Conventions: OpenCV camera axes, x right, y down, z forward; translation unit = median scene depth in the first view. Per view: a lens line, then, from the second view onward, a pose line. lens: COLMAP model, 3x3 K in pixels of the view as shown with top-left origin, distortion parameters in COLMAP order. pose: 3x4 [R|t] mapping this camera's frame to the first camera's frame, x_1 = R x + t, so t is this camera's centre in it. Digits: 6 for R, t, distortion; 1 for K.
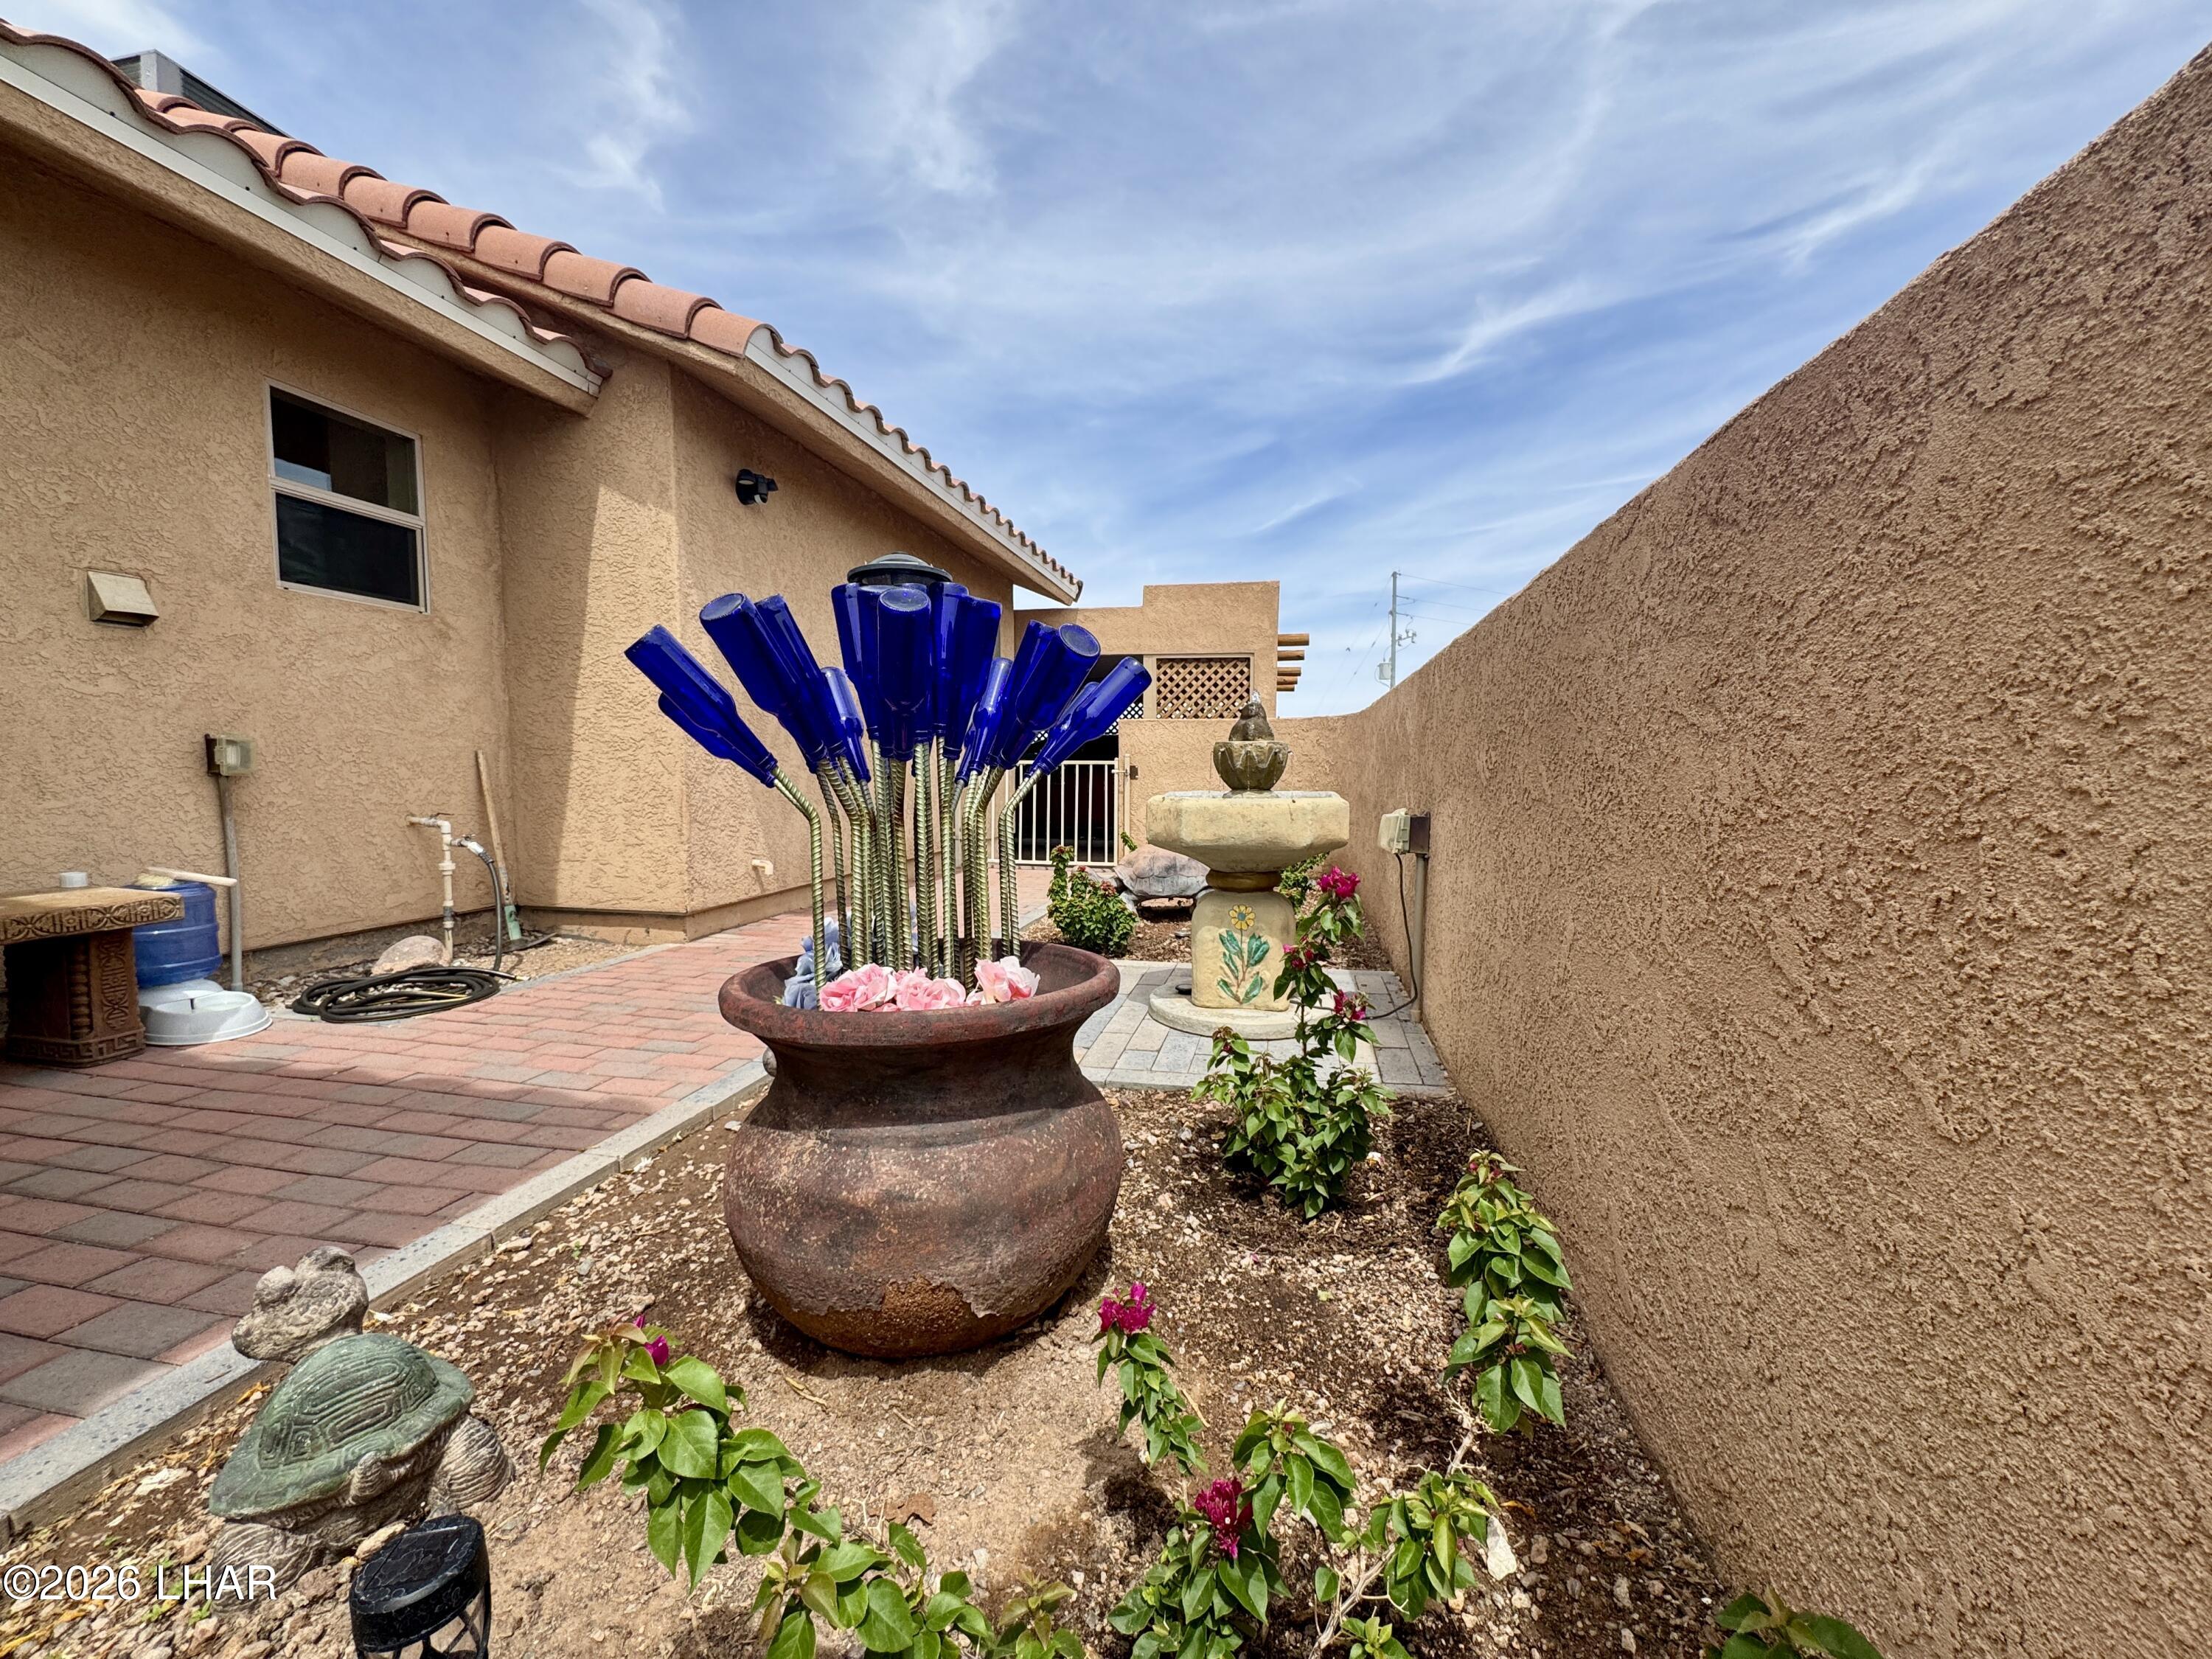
lens RADIAL K [[883.8, 0, 1101.5], [0, 883.8, 827.3], [0, 0, 1]] dist [-0.000286, -0.000349]
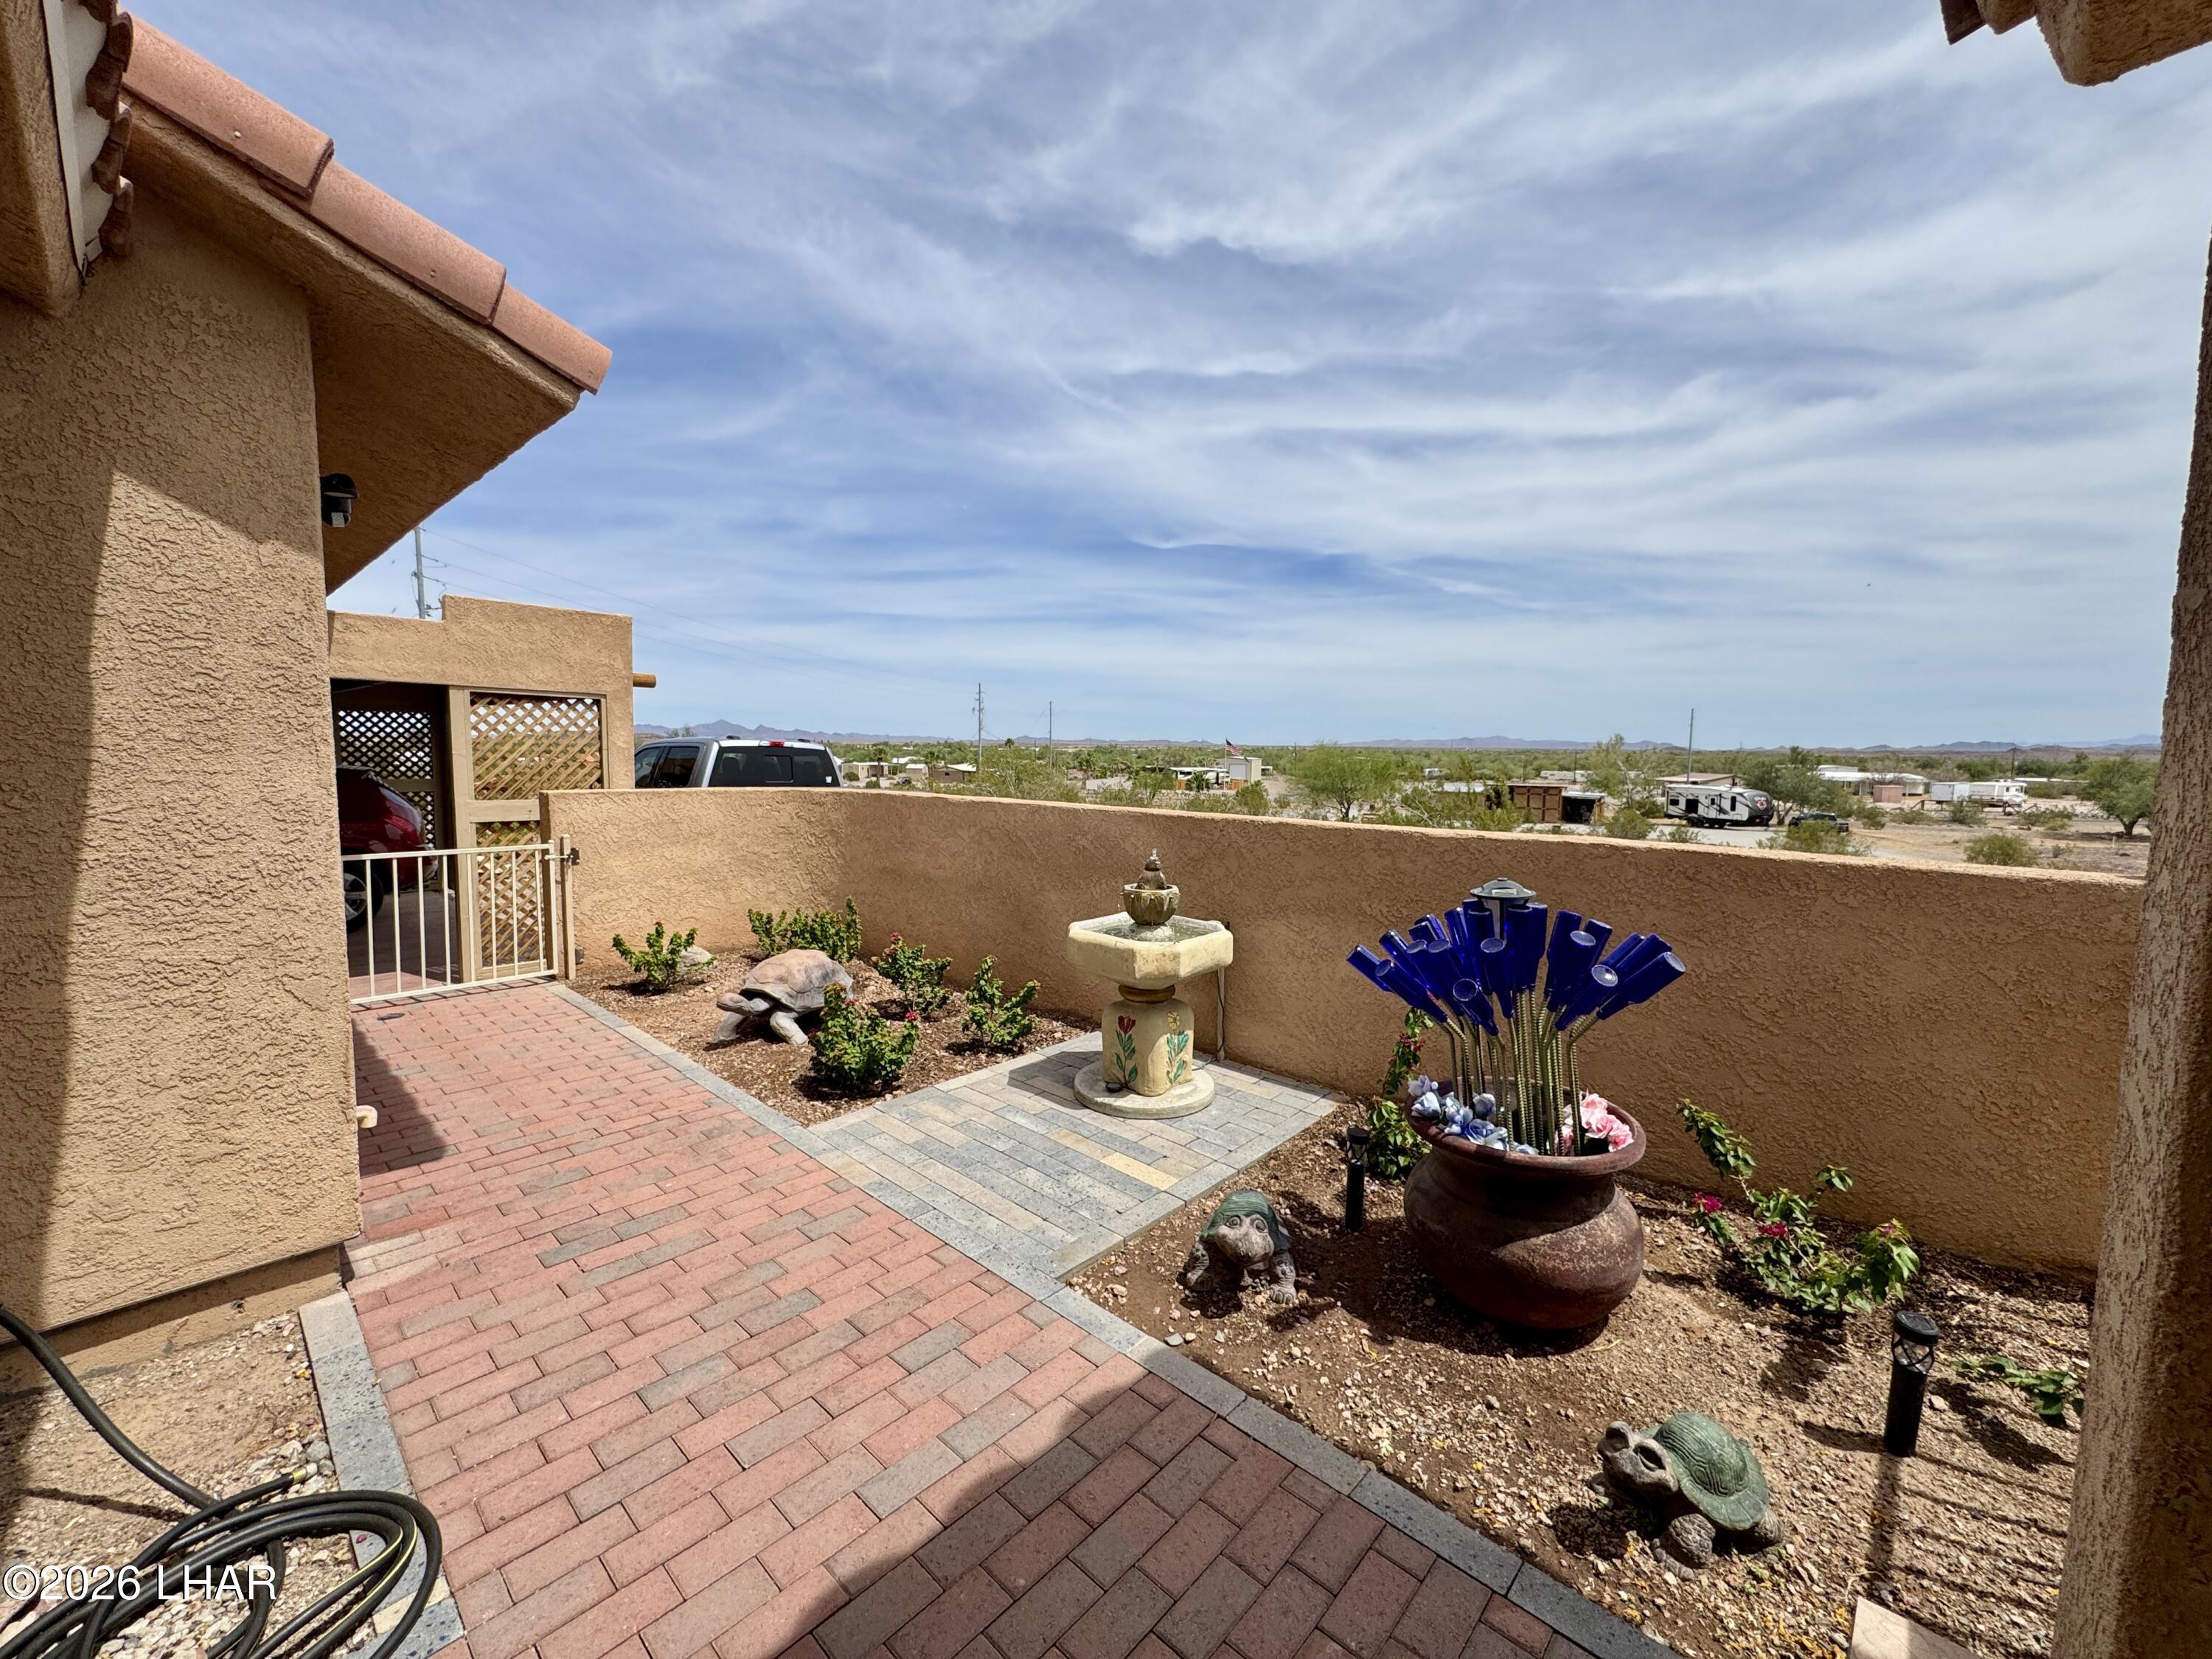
lens RADIAL K [[883.8, 0, 1111.8], [0, 883.8, 823.1], [0, 0, 1]] dist [-0.000286, -0.000349]
pose [[0.506517, -0.060937, 0.860074, -0.451904], [0.046290, 0.997983, 0.043447, -0.115669], [-0.860987, 0.017806, 0.508316, 0.169552]]
